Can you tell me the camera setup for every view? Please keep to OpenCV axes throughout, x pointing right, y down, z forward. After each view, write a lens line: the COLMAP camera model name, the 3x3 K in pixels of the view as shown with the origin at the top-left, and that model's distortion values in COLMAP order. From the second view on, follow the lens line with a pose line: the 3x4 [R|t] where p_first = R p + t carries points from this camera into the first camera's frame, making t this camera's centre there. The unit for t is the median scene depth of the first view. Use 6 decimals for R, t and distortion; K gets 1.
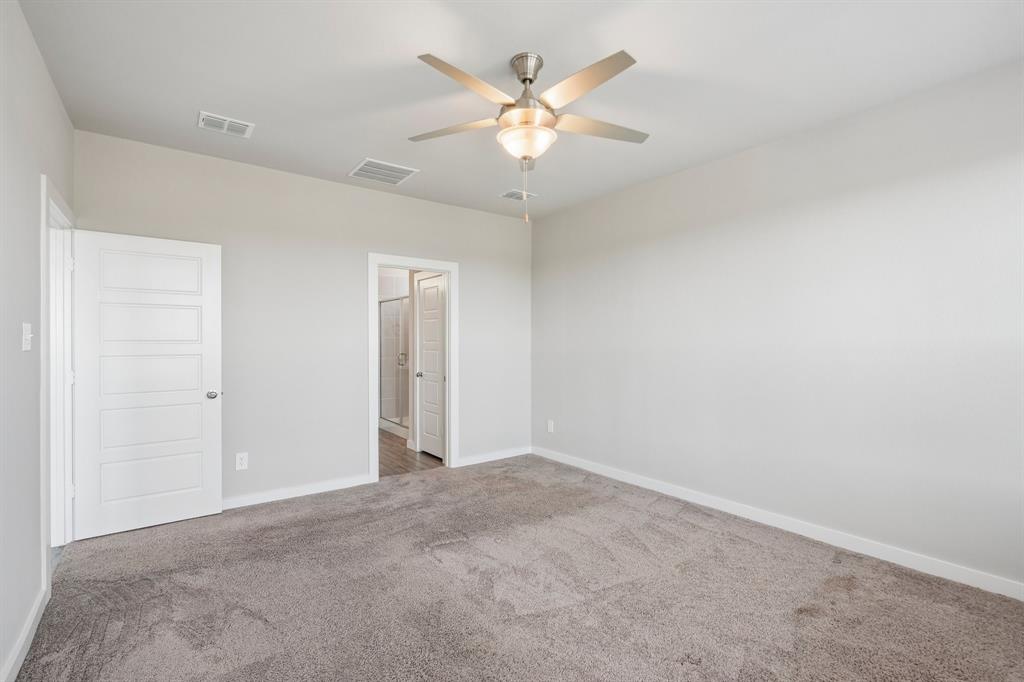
lens RADIAL K [[466.8, 0, 516.4], [0, 466.8, 340.8], [0, 0, 1]] dist [-0.004103, 0.002264]
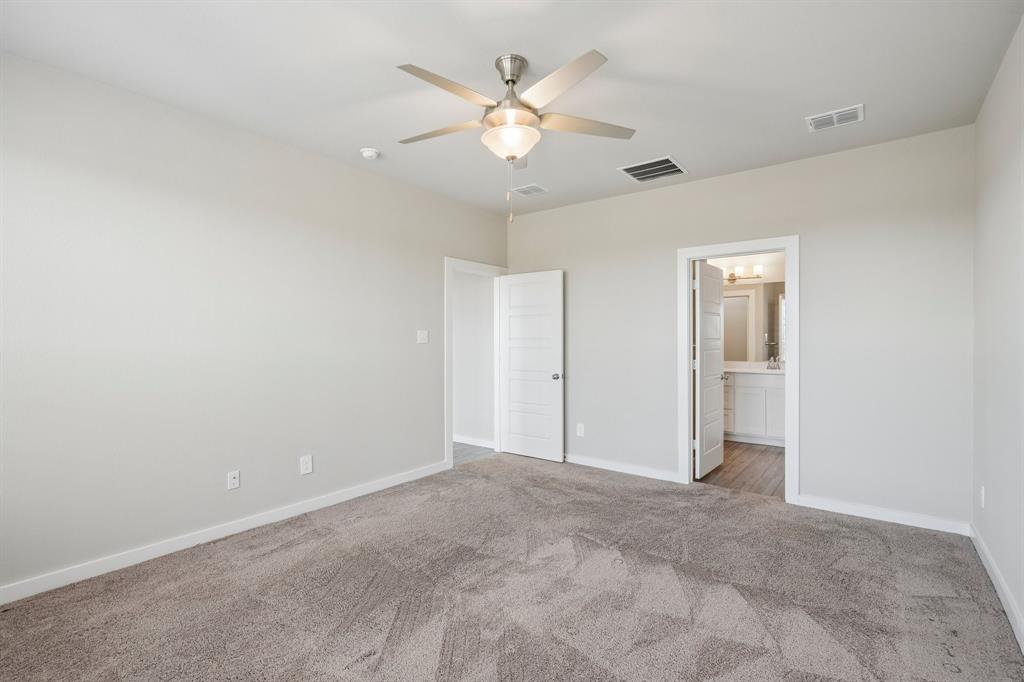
lens RADIAL K [[466.8, 0, 518.3], [0, 466.8, 342.5], [0, 0, 1]] dist [-0.004103, 0.002264]
pose [[0.256961, 0.001316, -0.966421, 0.647665], [0.000332, 0.999999, 0.001450, 0.008994], [0.966422, -0.000694, 0.256960, 0.493899]]
